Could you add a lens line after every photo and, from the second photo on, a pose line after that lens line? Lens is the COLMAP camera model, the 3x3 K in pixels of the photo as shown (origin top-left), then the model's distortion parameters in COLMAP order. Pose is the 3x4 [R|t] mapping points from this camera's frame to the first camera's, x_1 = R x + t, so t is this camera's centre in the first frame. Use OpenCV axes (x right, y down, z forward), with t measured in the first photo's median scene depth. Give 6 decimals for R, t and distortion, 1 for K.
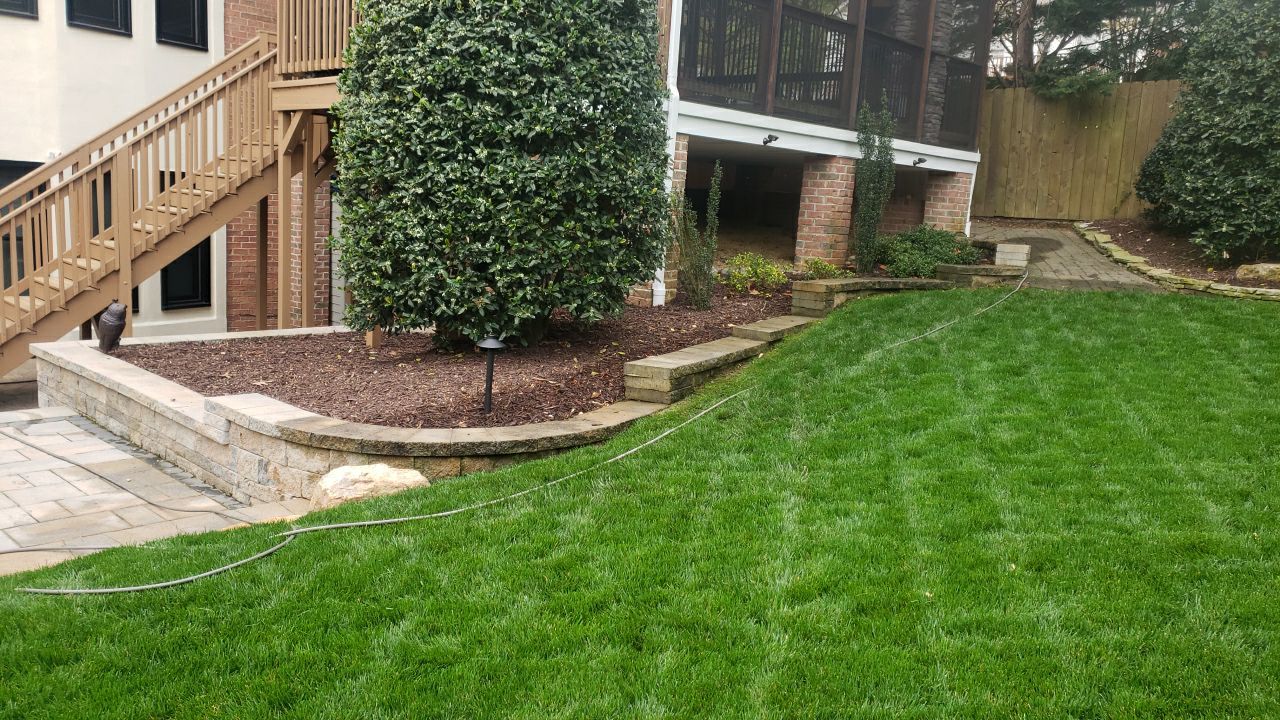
lens RADIAL K [[987.6, 0, 636.4], [0, 987.6, 355.3], [0, 0, 1]] dist [0.029232, -0.013137]
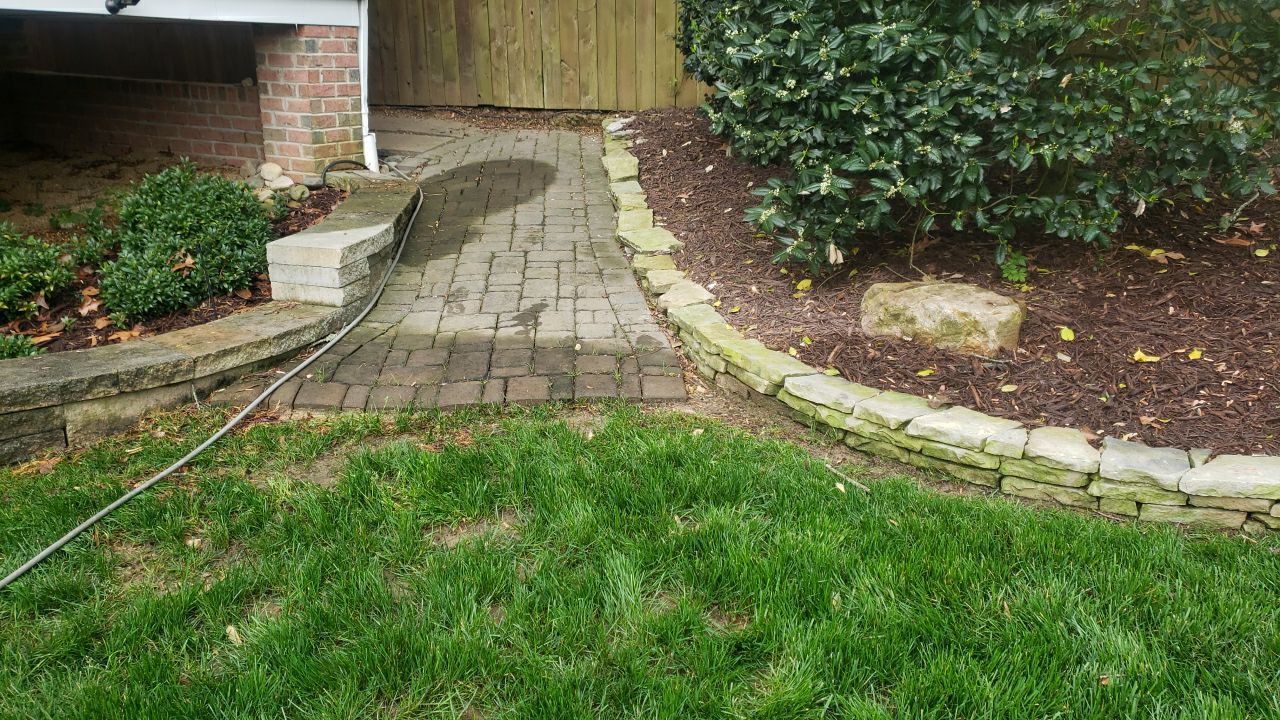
lens RADIAL K [[987.6, 0, 641.3], [0, 987.6, 361.5], [0, 0, 1]] dist [0.029232, -0.013137]
pose [[0.961352, -0.125524, 0.245044, 0.431058], [0.085193, 0.981964, 0.168784, -0.128358], [-0.261811, -0.141385, 0.954707, 0.670951]]
